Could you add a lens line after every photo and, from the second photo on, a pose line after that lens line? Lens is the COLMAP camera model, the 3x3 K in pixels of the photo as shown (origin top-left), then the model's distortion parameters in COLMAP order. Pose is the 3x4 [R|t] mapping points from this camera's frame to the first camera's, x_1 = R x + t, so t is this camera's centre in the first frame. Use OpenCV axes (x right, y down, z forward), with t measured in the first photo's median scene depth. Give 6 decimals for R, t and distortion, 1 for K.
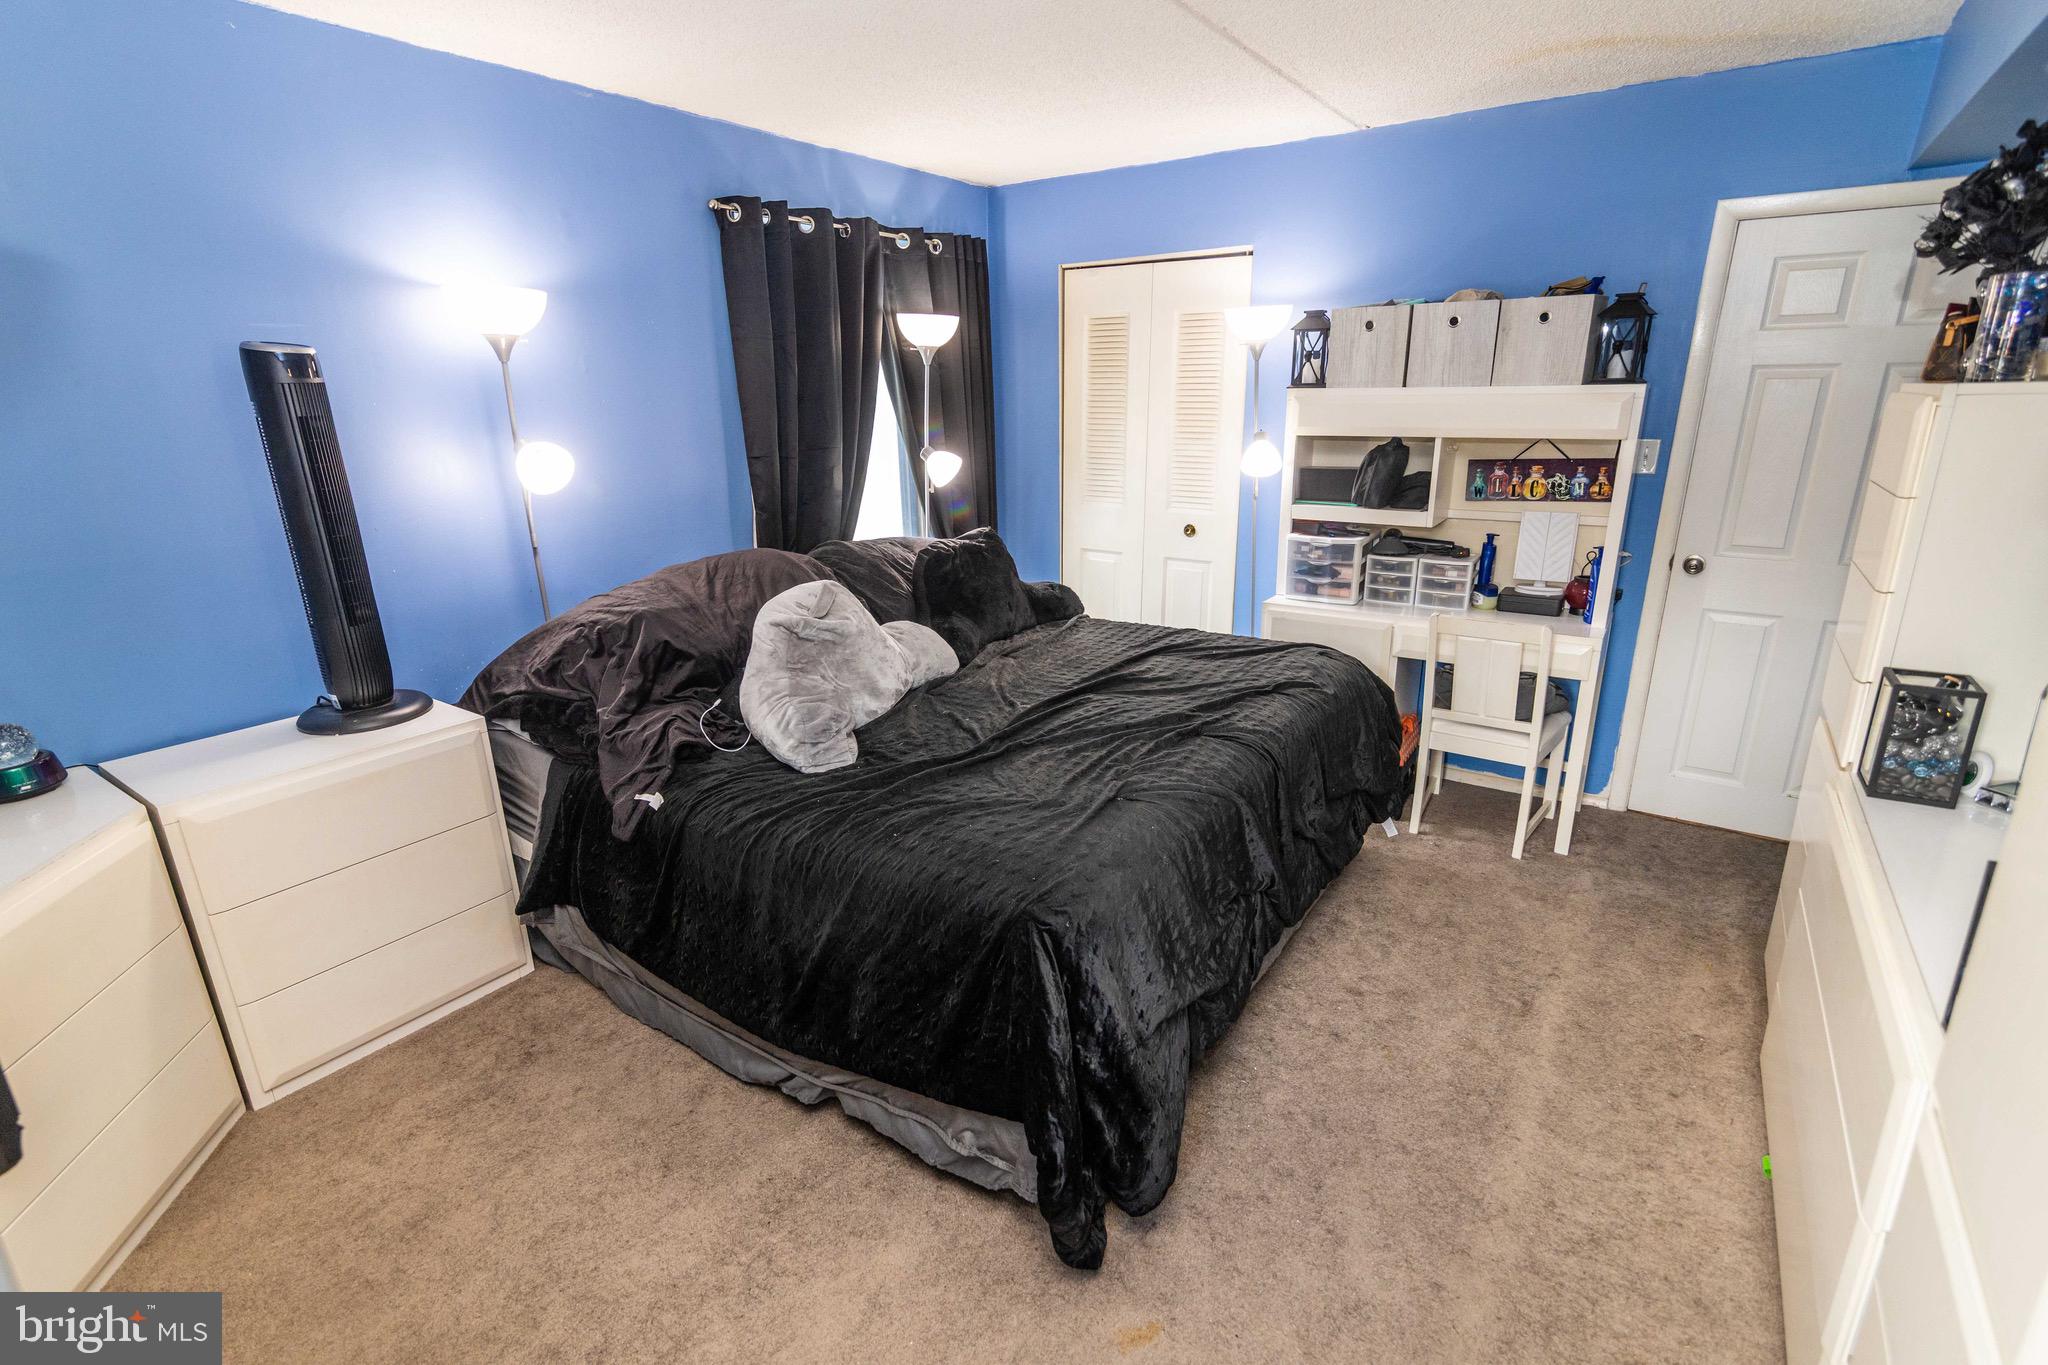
lens RADIAL K [[938.6, 0, 1024.0], [0, 938.6, 682.5], [0, 0, 1]] dist [0.004187, 0.000804]
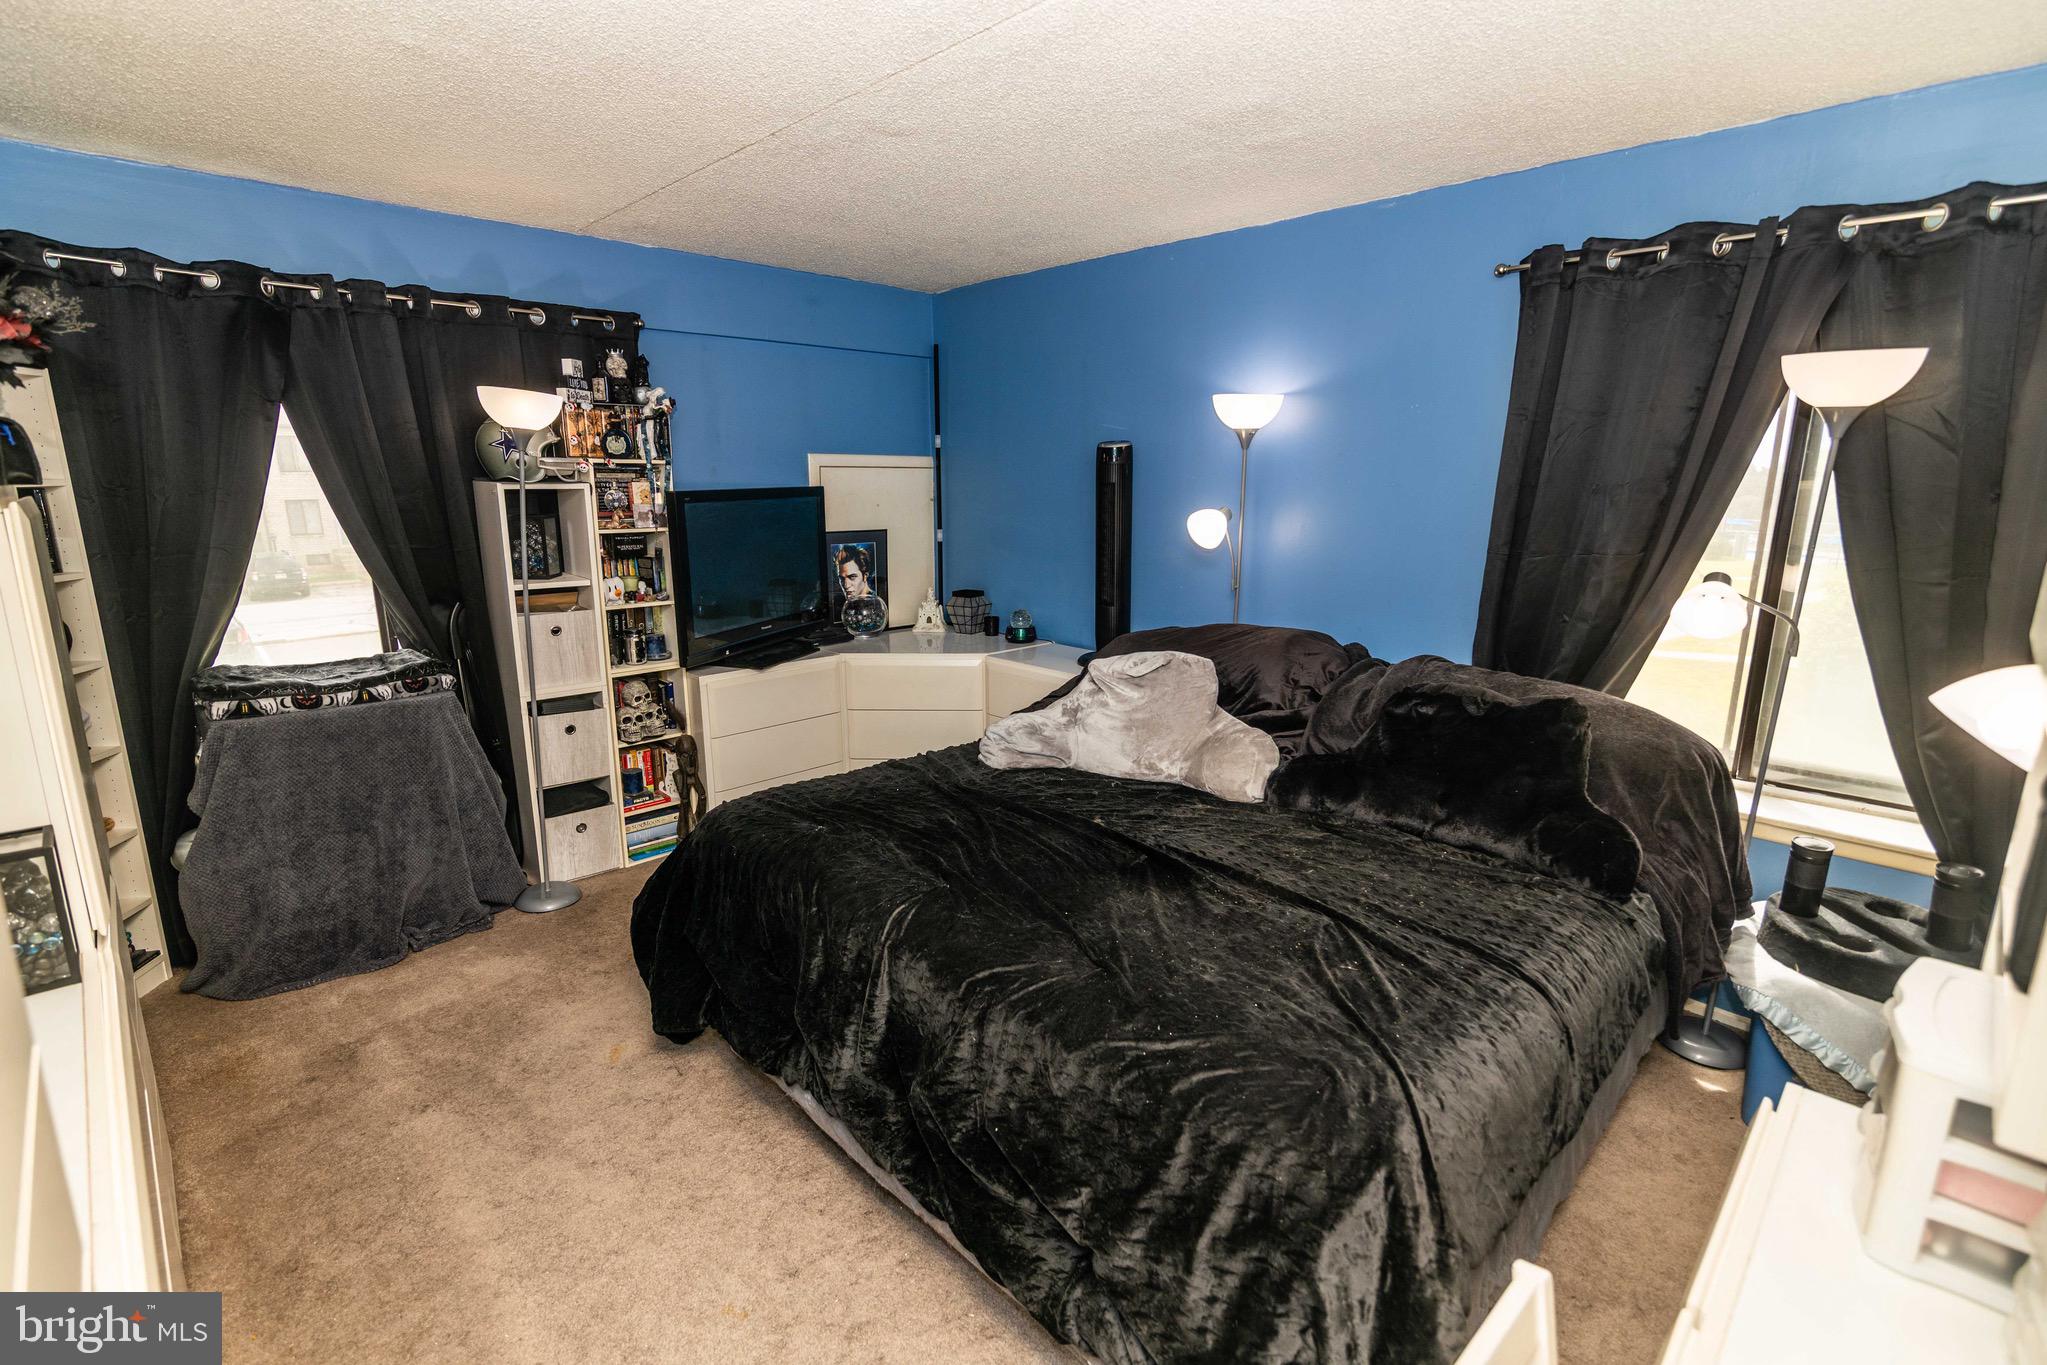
lens RADIAL K [[960.1, 0, 1051.1], [0, 960.1, 680.3], [0, 0, 1]] dist [0.000398, -0.000738]
pose [[-0.184656, 0.230829, -0.955311, 0.635206], [-0.292287, 0.915147, 0.277622, -0.252036], [0.938334, 0.330490, -0.101519, 0.736741]]
